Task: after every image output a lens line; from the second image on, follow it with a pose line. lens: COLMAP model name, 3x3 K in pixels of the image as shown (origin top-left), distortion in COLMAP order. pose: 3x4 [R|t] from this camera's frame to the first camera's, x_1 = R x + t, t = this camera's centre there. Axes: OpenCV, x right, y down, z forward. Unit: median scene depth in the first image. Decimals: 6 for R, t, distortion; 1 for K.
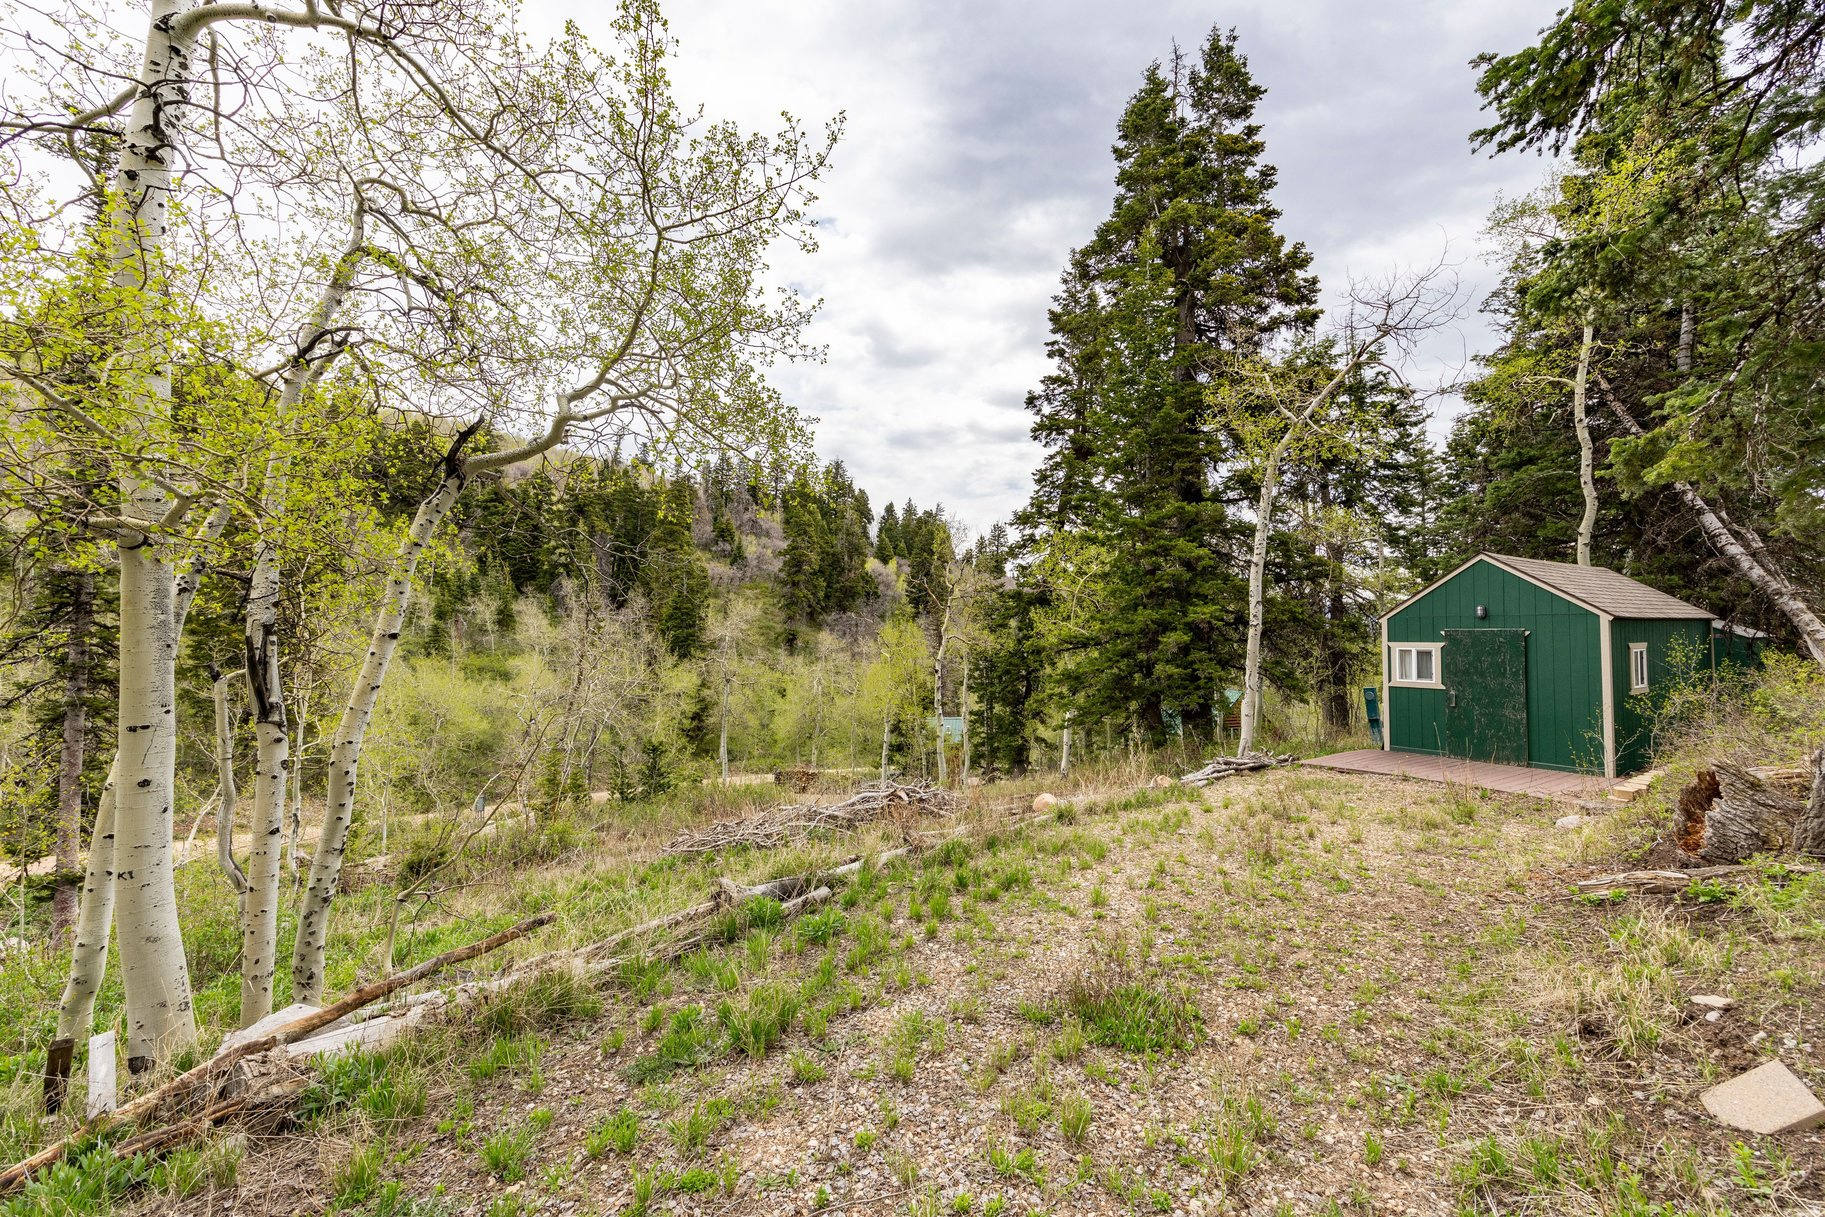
lens RADIAL K [[720.5, 0, 917.1], [0, 720.5, 617.5], [0, 0, 1]] dist [-0.002095, -0.000034]
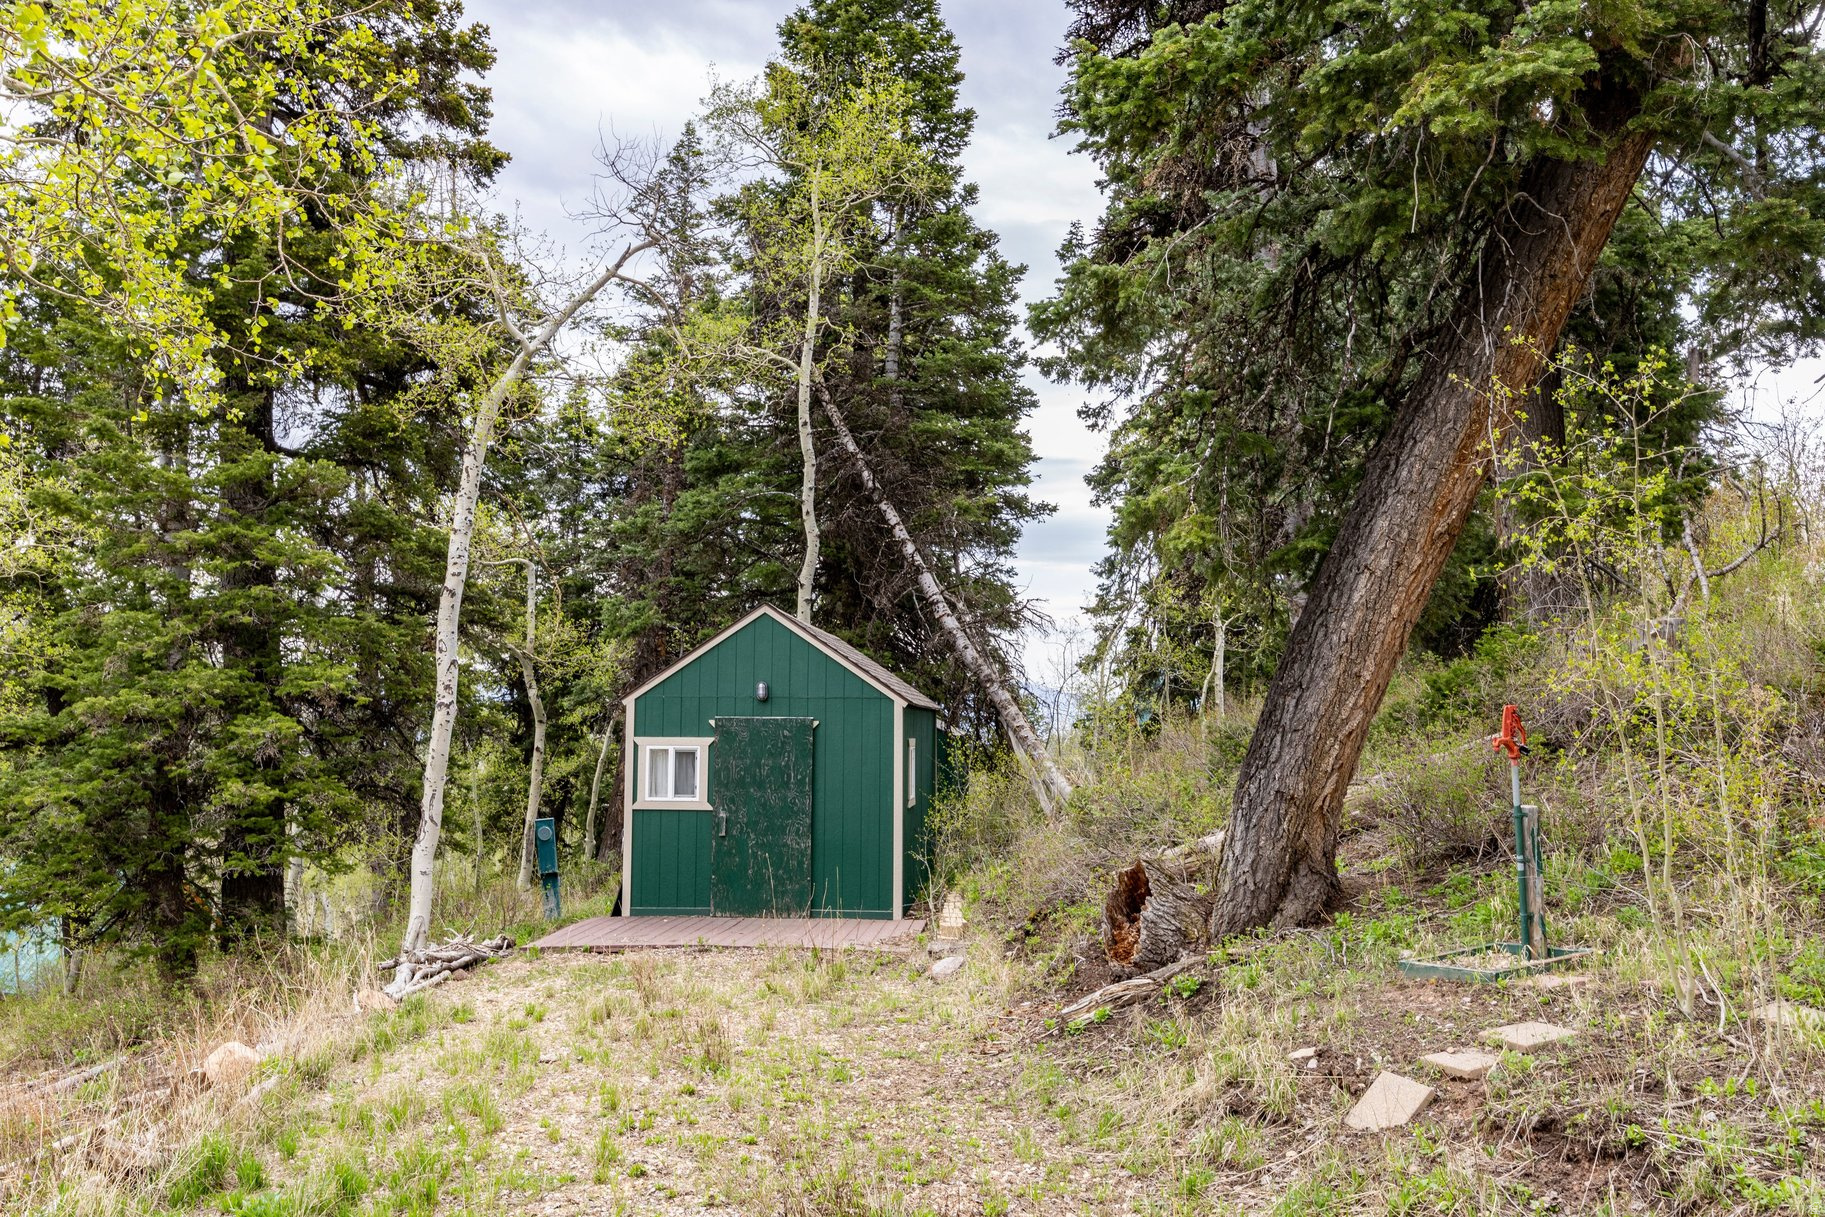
lens RADIAL K [[1551.5, 0, 911.5], [0, 1551.5, 618.5], [0, 0, 1]] dist [-0.003001, -0.003876]
pose [[0.603779, 0.067696, 0.794272, -0.199239], [-0.026551, 0.997543, -0.064838, 0.010168], [-0.796710, 0.018059, 0.604092, 0.011554]]
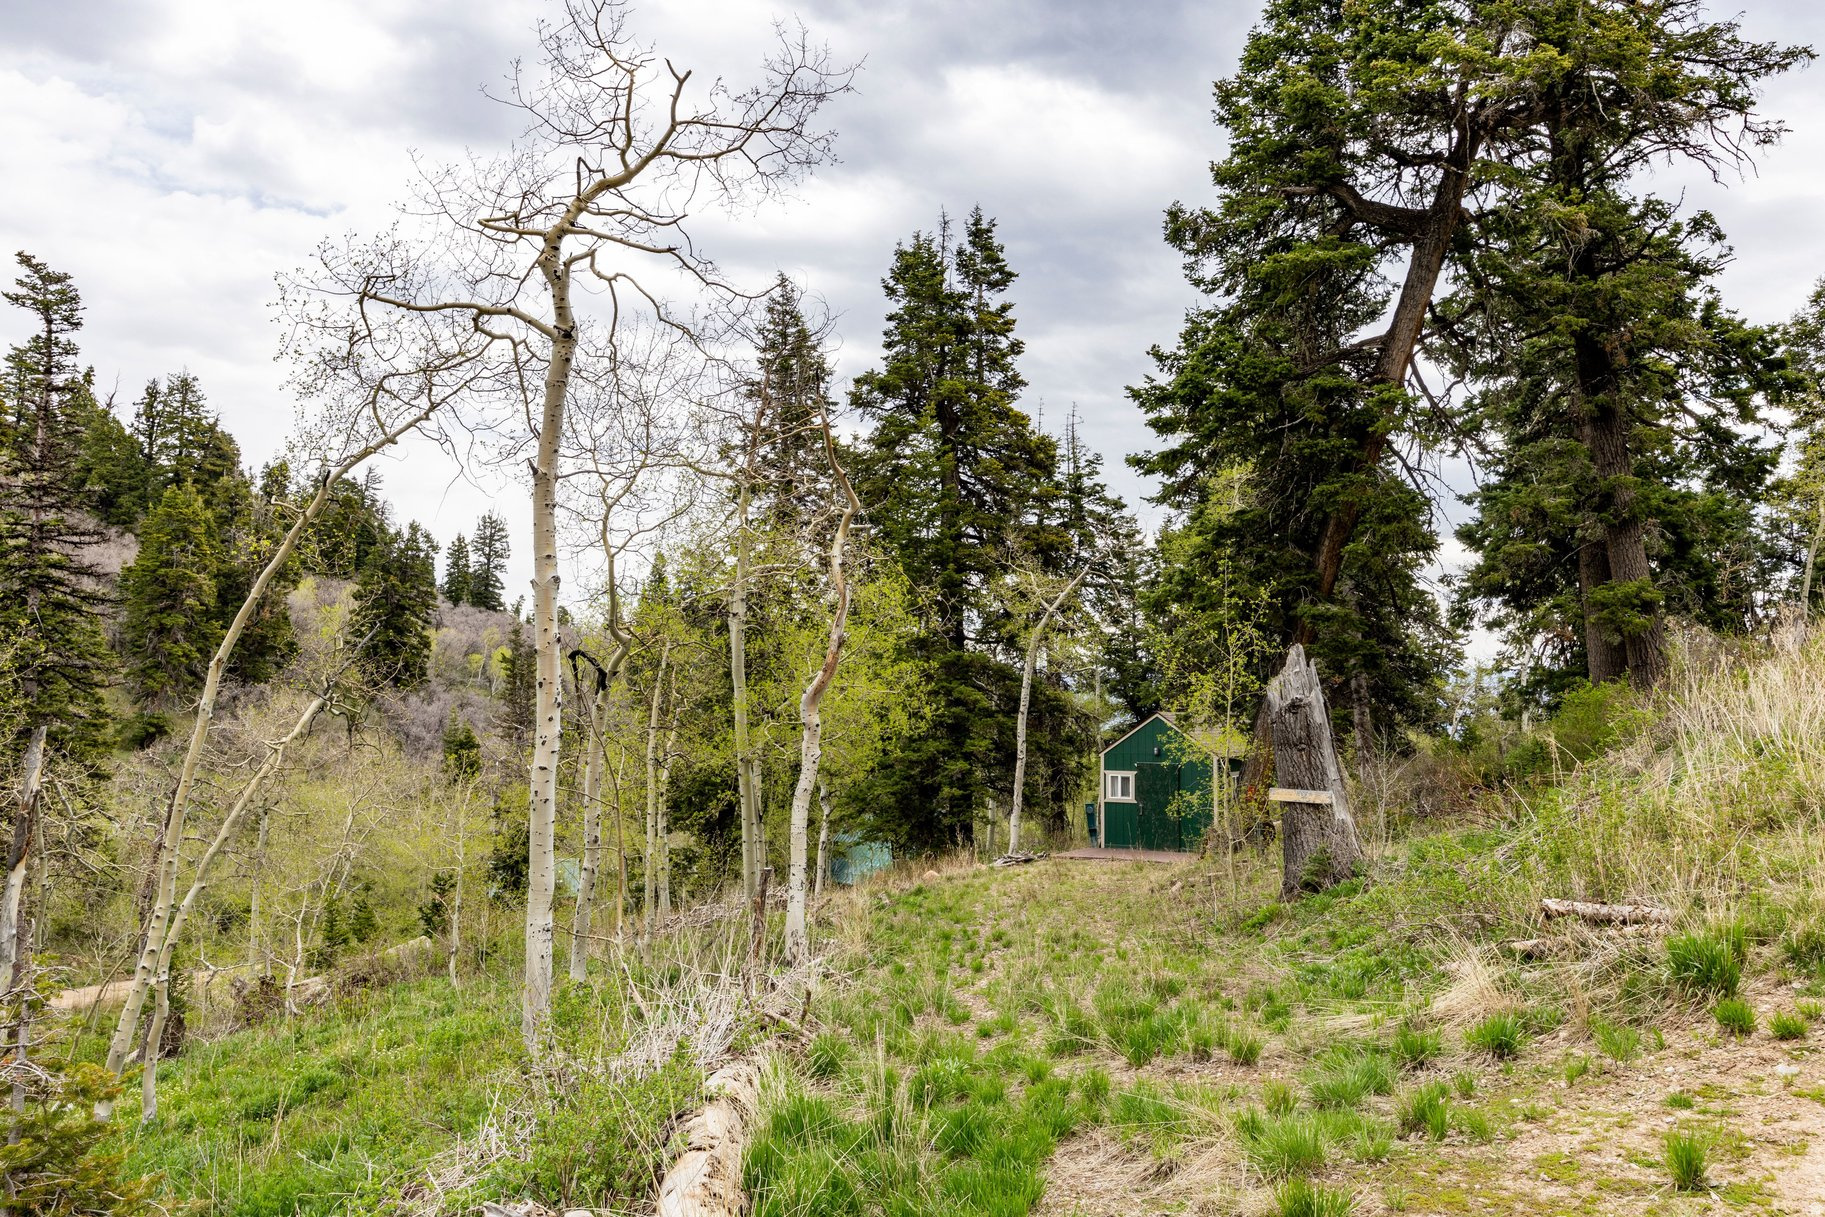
lens RADIAL K [[1322.6, 0, 912.5], [0, 1322.6, 608.5], [0, 0, 1]] dist [-0.001043, -0.000802]
pose [[0.902962, 0.045370, 0.427318, -0.630416], [-0.020068, 0.997778, -0.063532, -0.086152], [-0.429251, 0.048792, 0.901866, -0.930912]]
